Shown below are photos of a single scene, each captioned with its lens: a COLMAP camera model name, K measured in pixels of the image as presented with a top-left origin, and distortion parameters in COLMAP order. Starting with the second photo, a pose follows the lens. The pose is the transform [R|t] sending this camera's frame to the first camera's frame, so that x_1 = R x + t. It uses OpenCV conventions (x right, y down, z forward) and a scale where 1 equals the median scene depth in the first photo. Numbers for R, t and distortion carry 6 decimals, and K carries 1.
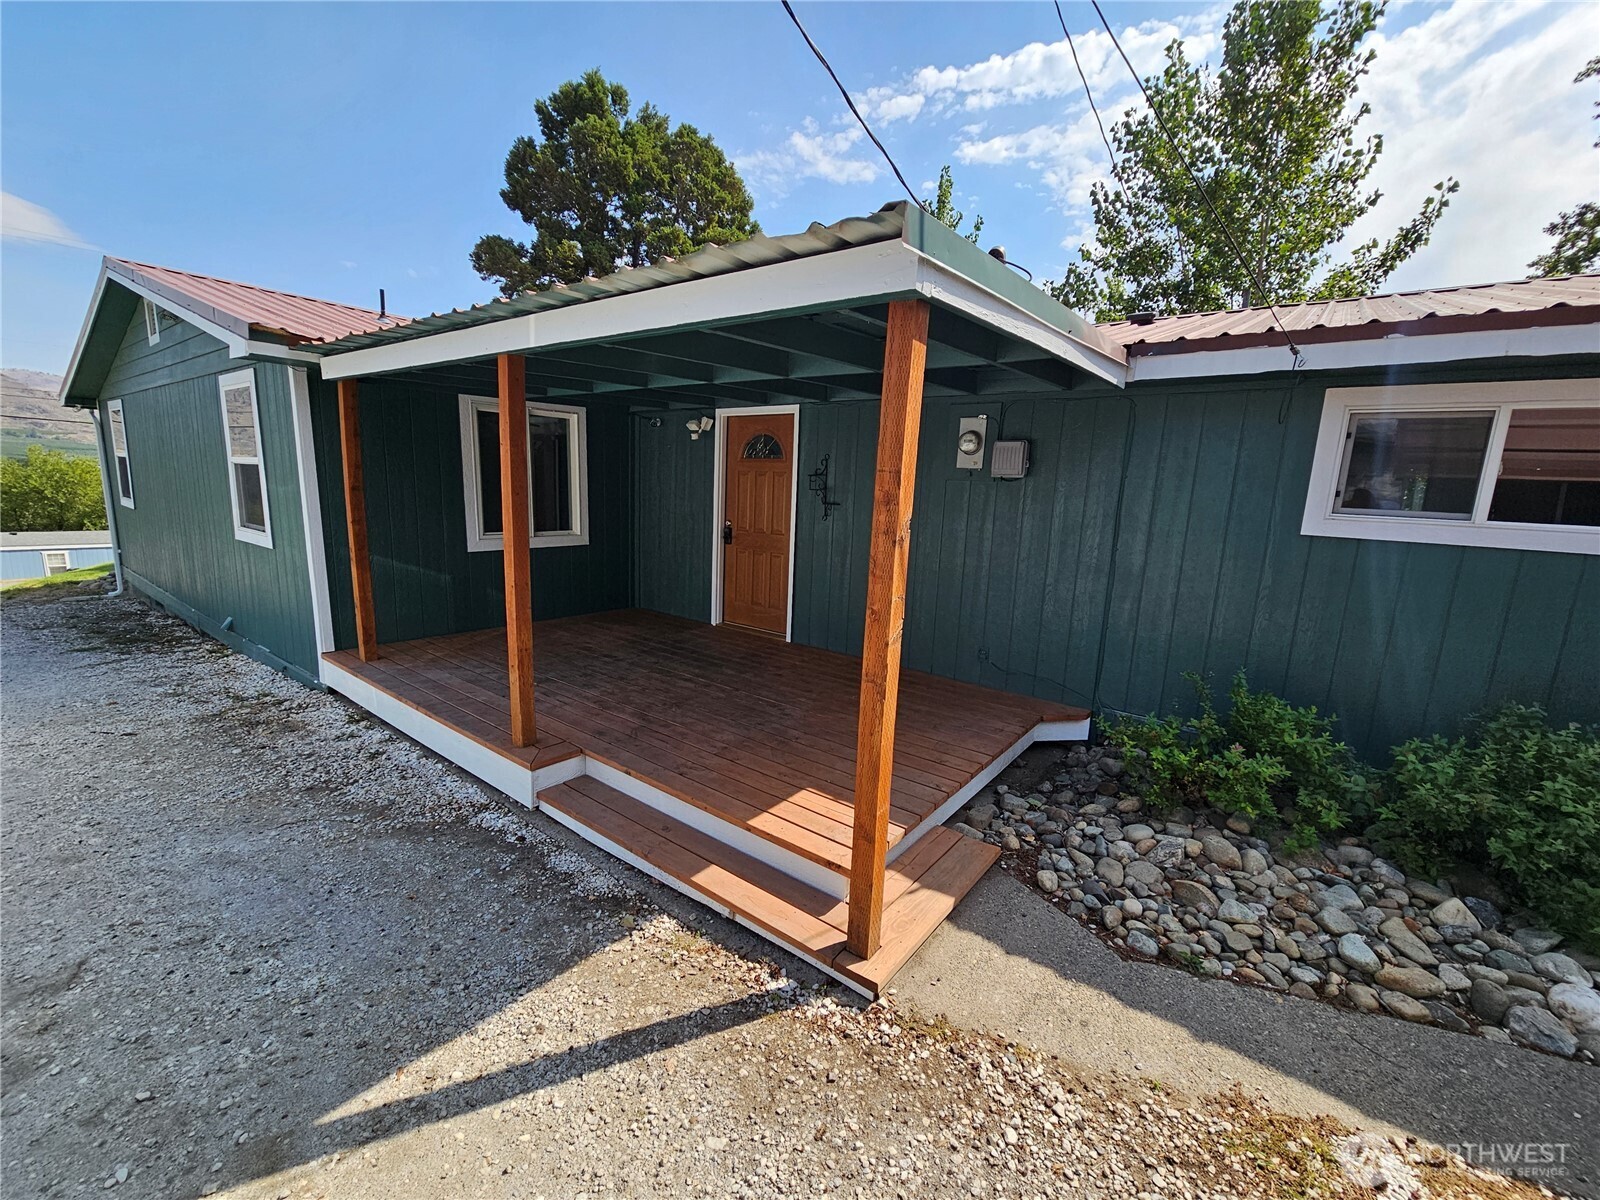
lens RADIAL K [[656.3, 0, 802.4], [0, 656.3, 601.6], [0, 0, 1]] dist [-0.001358, 0.002590]
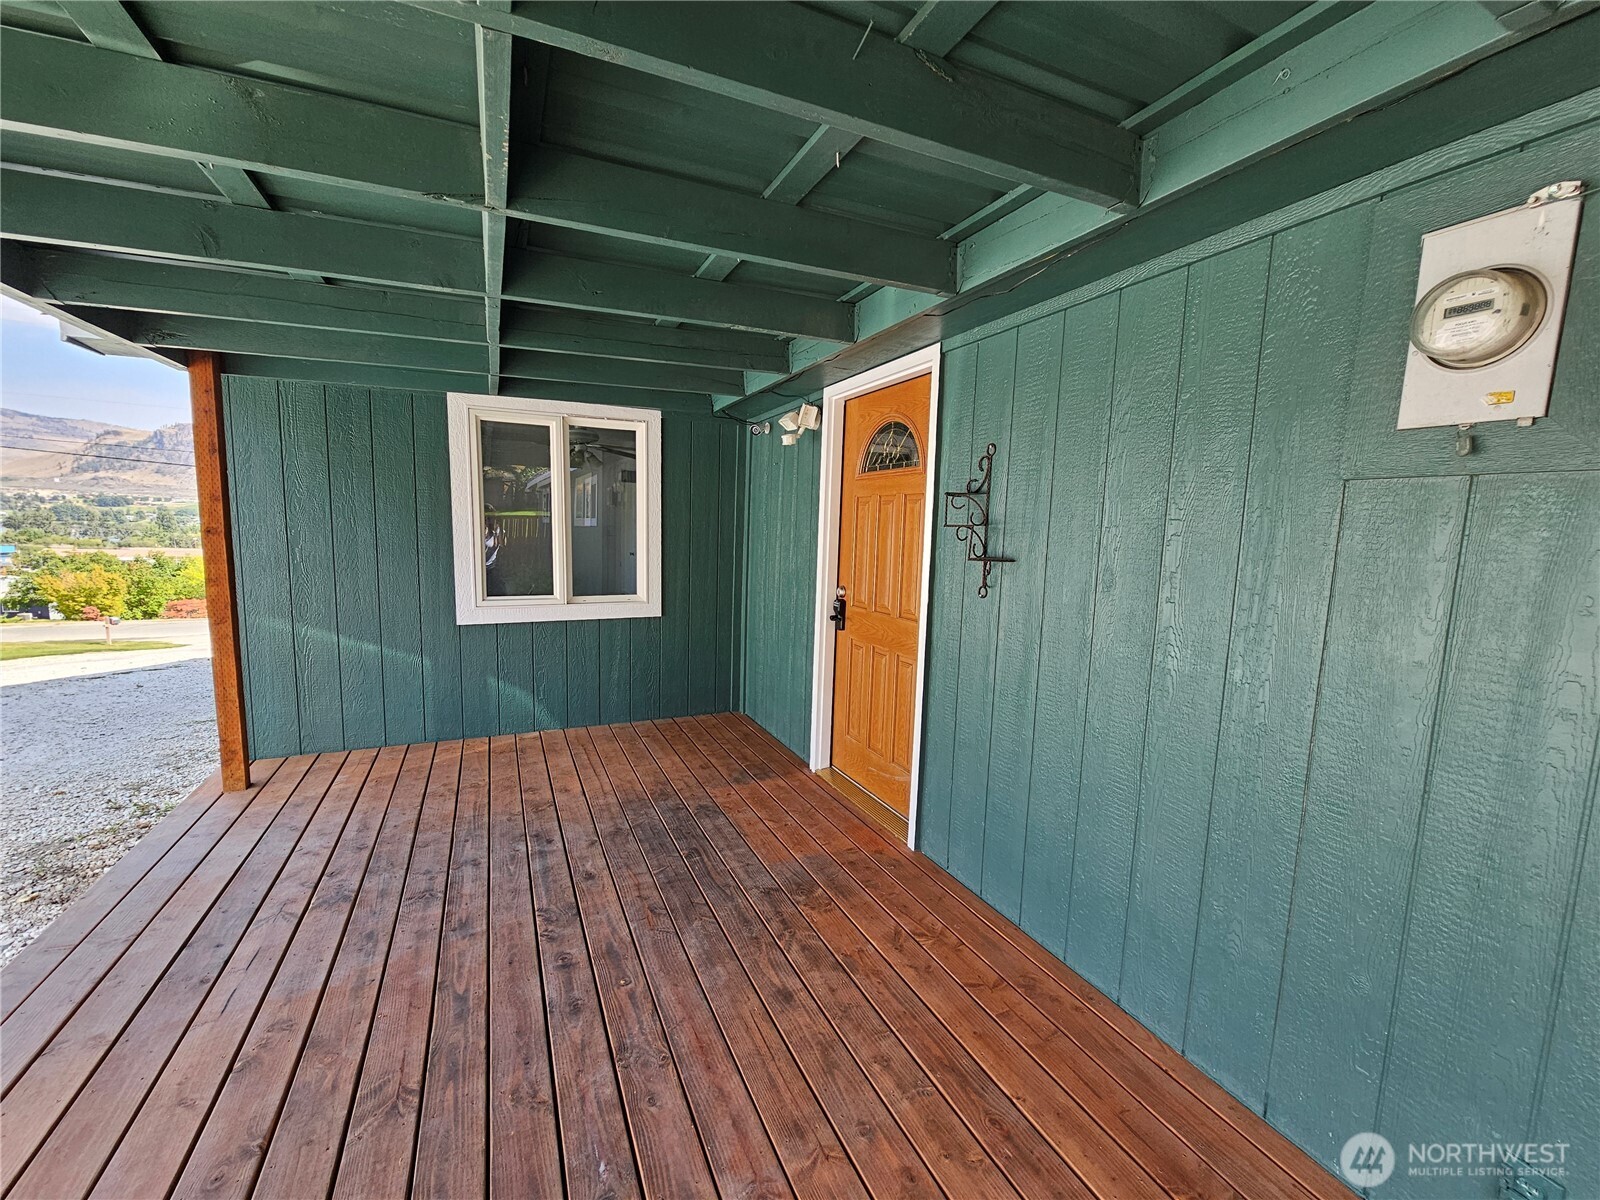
lens RADIAL K [[656.3, 0, 798.9], [0, 656.3, 606.9], [0, 0, 1]] dist [-0.001358, 0.002590]
pose [[0.888374, 0.040804, -0.457303, 0.115912], [-0.071961, 0.996107, -0.050914, -0.082020], [0.453446, 0.078139, 0.887852, 0.531299]]
